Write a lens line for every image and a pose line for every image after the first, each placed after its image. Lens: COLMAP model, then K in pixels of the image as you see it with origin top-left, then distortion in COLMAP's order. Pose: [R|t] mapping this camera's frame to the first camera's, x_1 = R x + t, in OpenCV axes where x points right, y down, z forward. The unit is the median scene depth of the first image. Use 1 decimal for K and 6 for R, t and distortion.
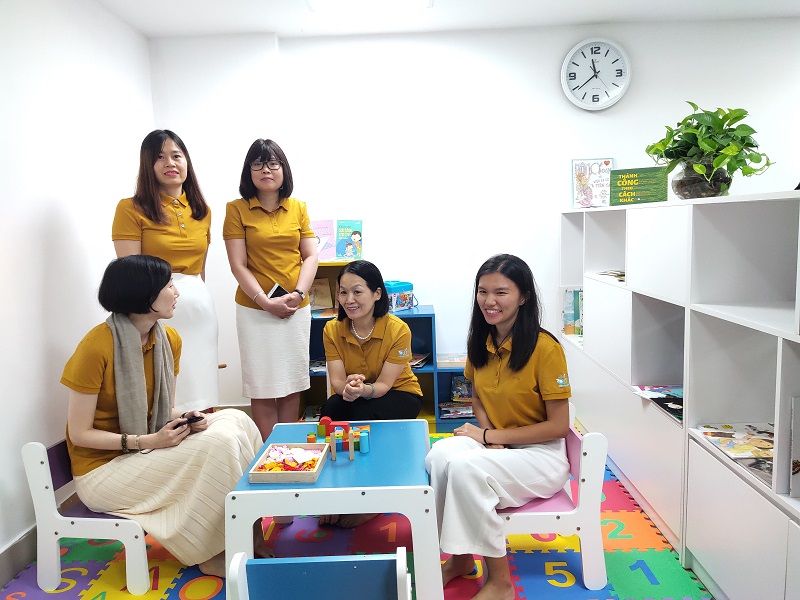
lens RADIAL K [[587.2, 0, 400.0], [0, 587.2, 300.0], [0, 0, 1]] dist [0.045571, -0.002428]
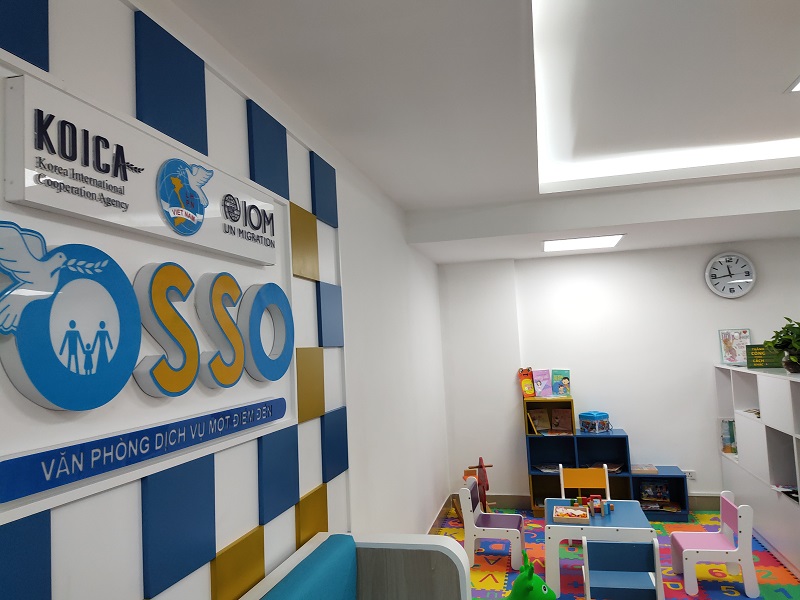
lens RADIAL K [[599.9, 0, 402.3], [0, 599.9, 295.5], [0, 0, 1]] dist [0.000653, -0.001023]
pose [[0.977372, -0.024659, -0.210084, -0.178291], [-0.017205, 0.980623, -0.195146, -0.018827], [0.210825, 0.194345, 0.958010, -0.670512]]
